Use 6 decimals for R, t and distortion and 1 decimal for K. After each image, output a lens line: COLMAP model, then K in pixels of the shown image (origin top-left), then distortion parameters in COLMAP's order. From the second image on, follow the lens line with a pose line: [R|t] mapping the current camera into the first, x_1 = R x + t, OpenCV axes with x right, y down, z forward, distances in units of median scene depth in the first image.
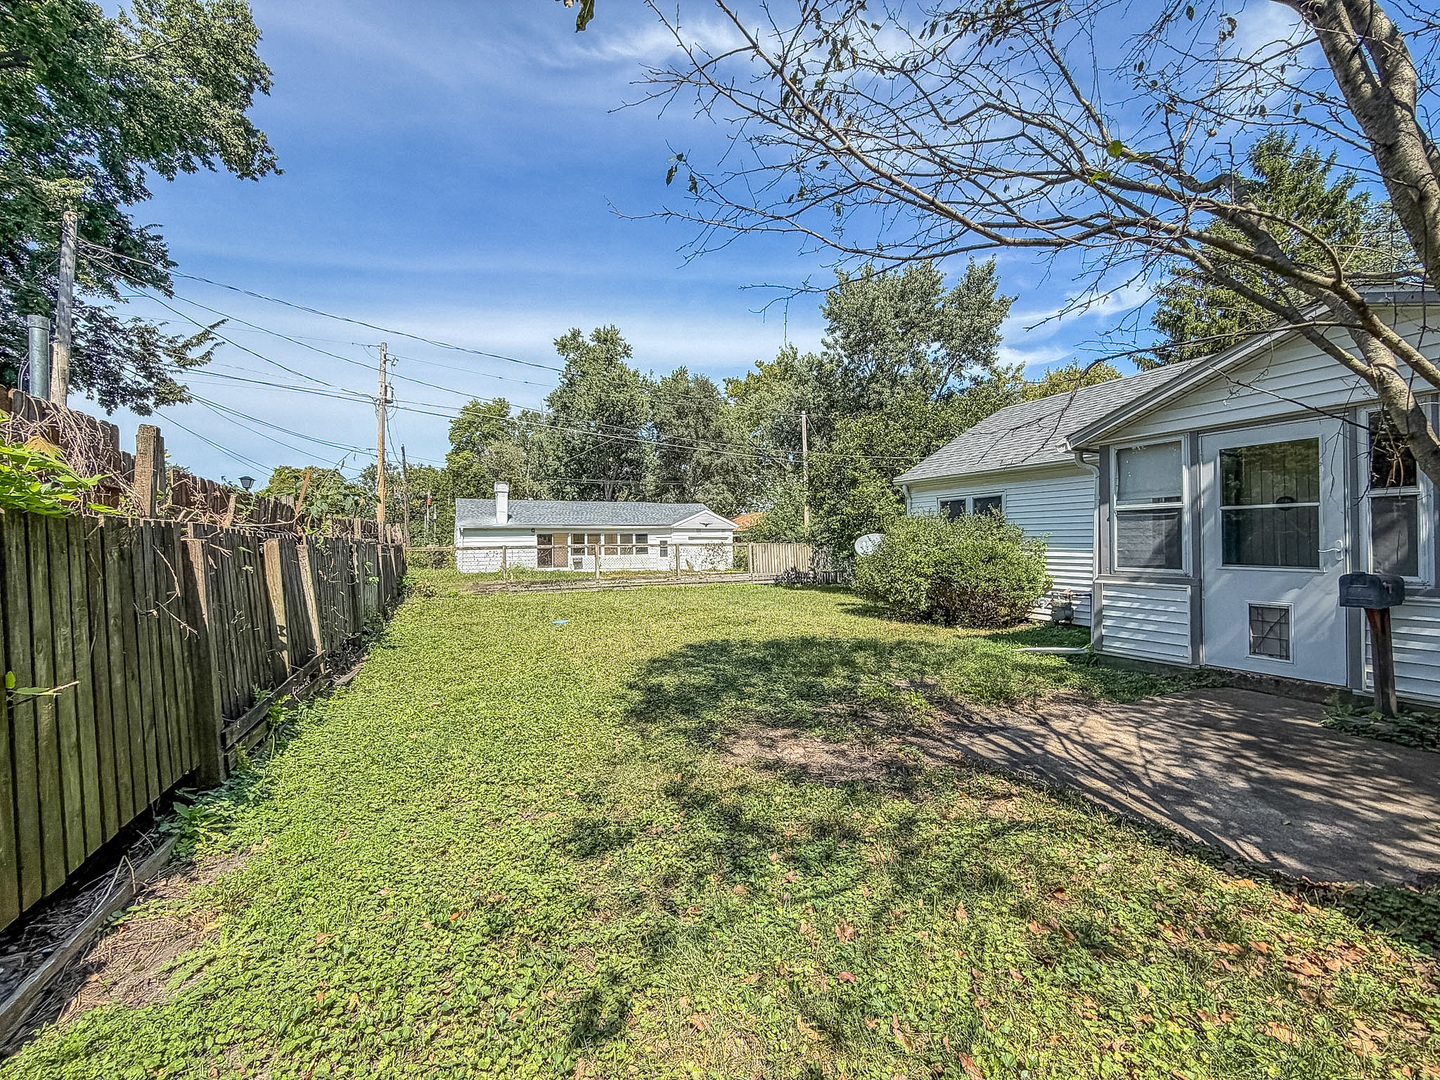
lens RADIAL K [[575.9, 0, 712.8], [0, 575.9, 538.4], [0, 0, 1]] dist [0.000201, -0.000112]
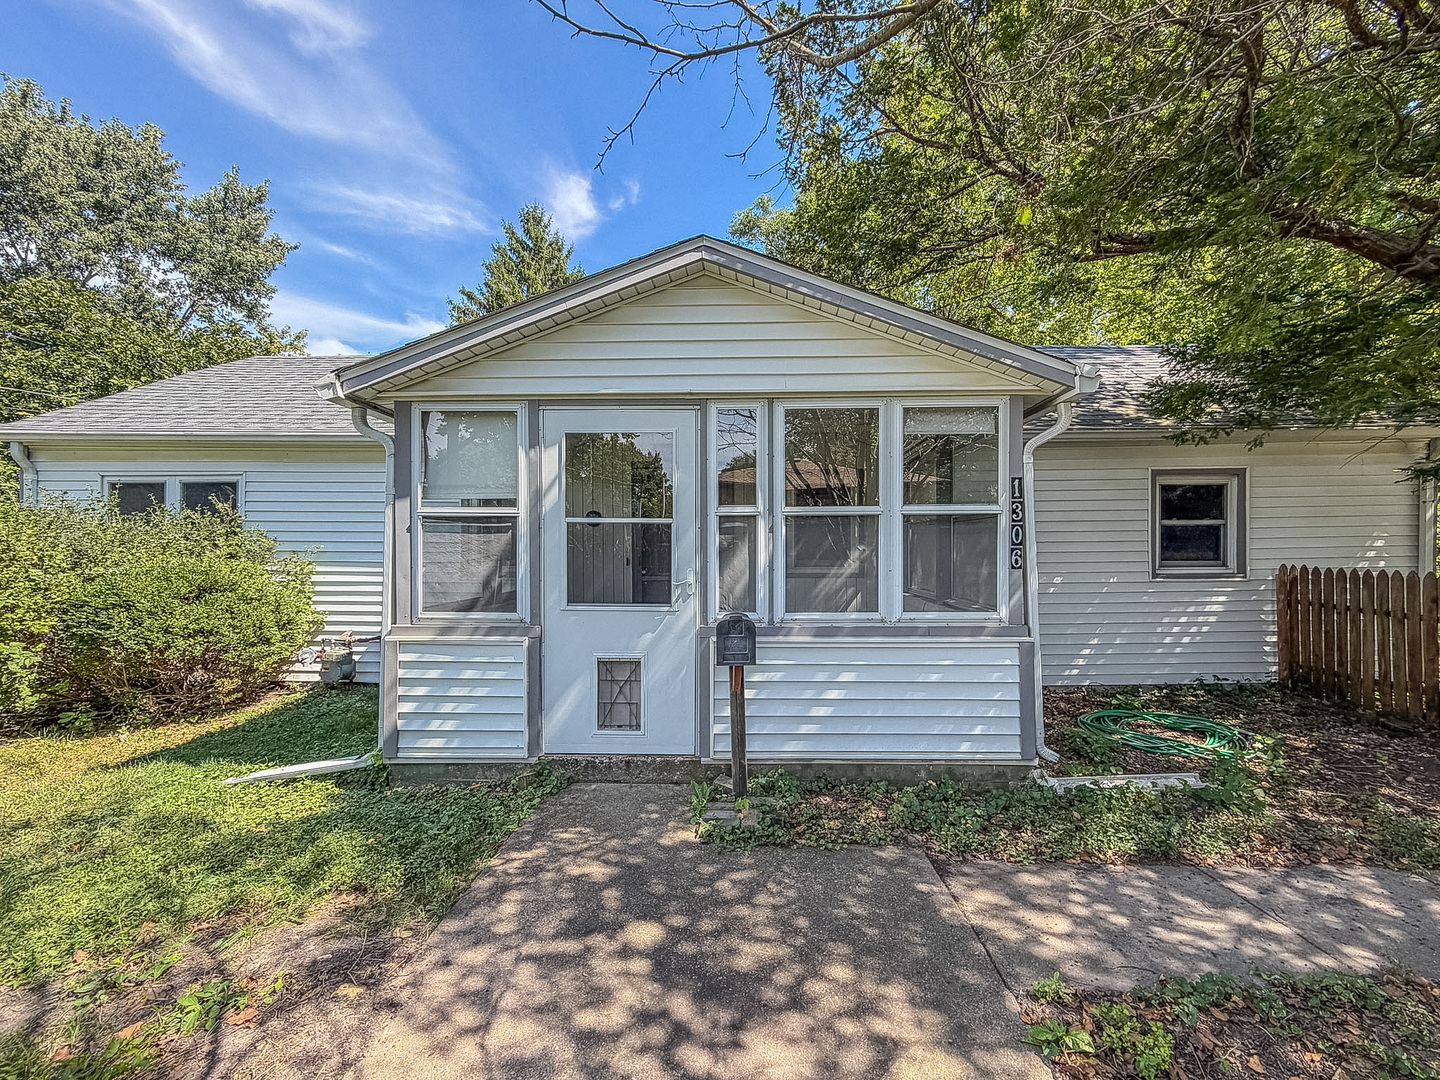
lens RADIAL K [[584.2, 0, 733.3], [0, 584.2, 553.0], [0, 0, 1]] dist [-0.000409, 0.000273]
pose [[0.437248, -0.000925, 0.899340, 0.062764], [-0.011435, 0.999913, 0.006588, -0.003530], [-0.899268, -0.013165, 0.437199, 0.093577]]
